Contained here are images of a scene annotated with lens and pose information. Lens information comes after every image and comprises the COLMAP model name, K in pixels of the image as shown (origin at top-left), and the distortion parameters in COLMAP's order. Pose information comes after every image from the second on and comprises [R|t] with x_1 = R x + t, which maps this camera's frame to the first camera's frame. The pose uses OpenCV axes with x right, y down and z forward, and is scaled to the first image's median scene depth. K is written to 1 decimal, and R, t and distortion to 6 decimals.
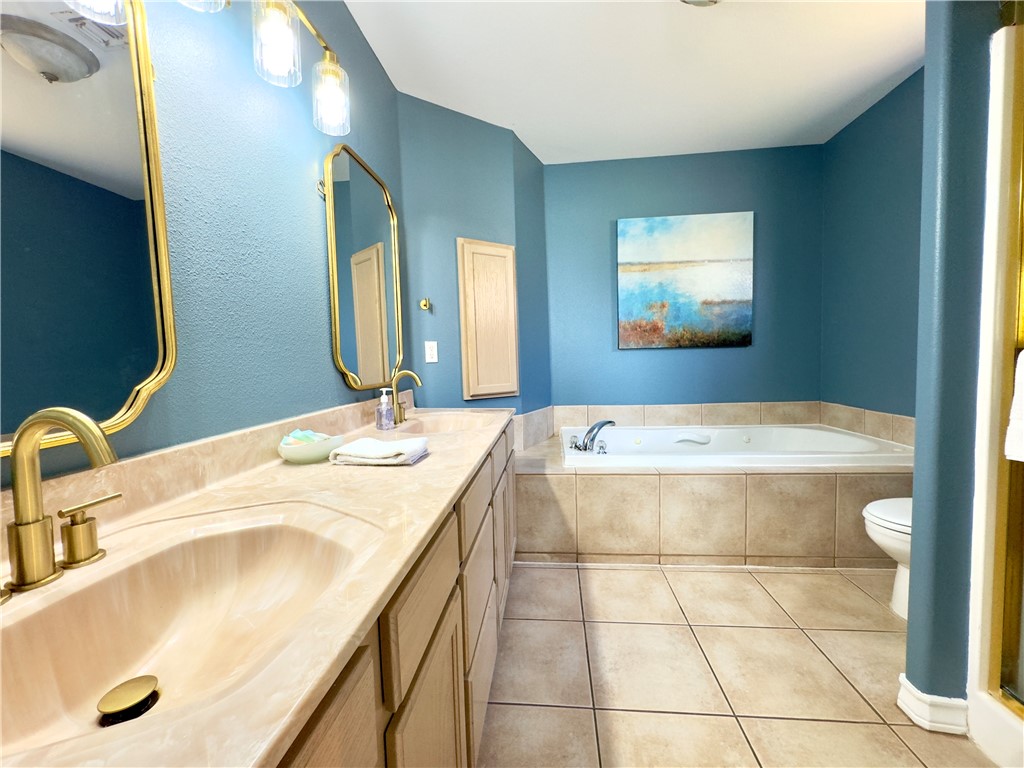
lens RADIAL K [[408.7, 0, 511.7], [0, 408.7, 383.6], [0, 0, 1]] dist [-0.001411, 0.000011]
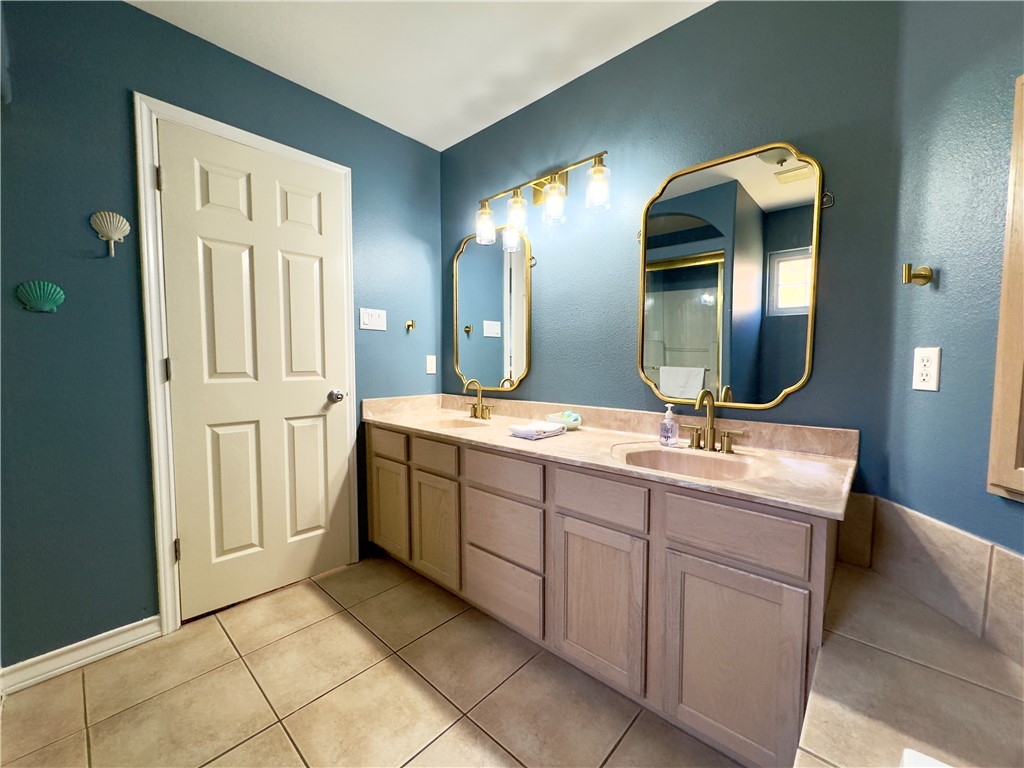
lens RADIAL K [[408.7, 0, 516.5], [0, 408.7, 383.0], [0, 0, 1]] dist [-0.001411, 0.000011]
pose [[-0.587464, 0.080681, -0.805218, 0.764698], [-0.033745, 0.991710, 0.123986, -0.163111], [0.808546, 0.100010, -0.579871, 1.380453]]
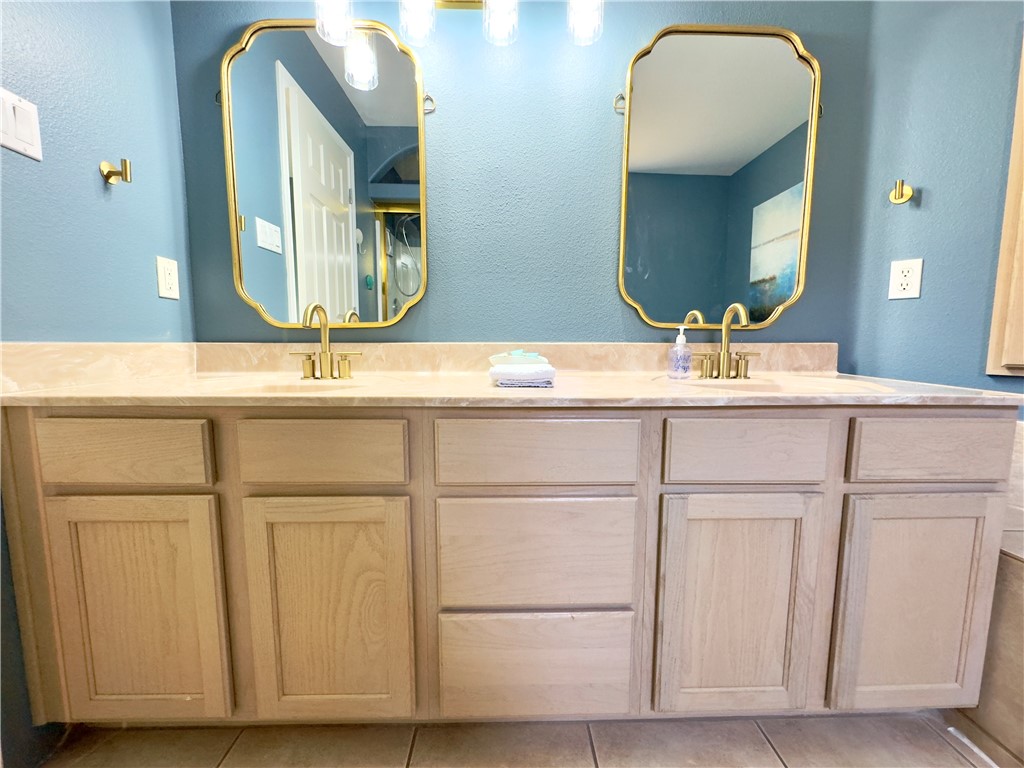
lens RADIAL K [[408.7, 0, 509.1], [0, 408.7, 382.5], [0, 0, 1]] dist [-0.001411, 0.000011]
pose [[0.123182, 0.132192, -0.983540, 0.469739], [-0.071711, 0.989683, 0.124037, 0.048969], [0.989790, 0.055251, 0.131391, 0.623760]]
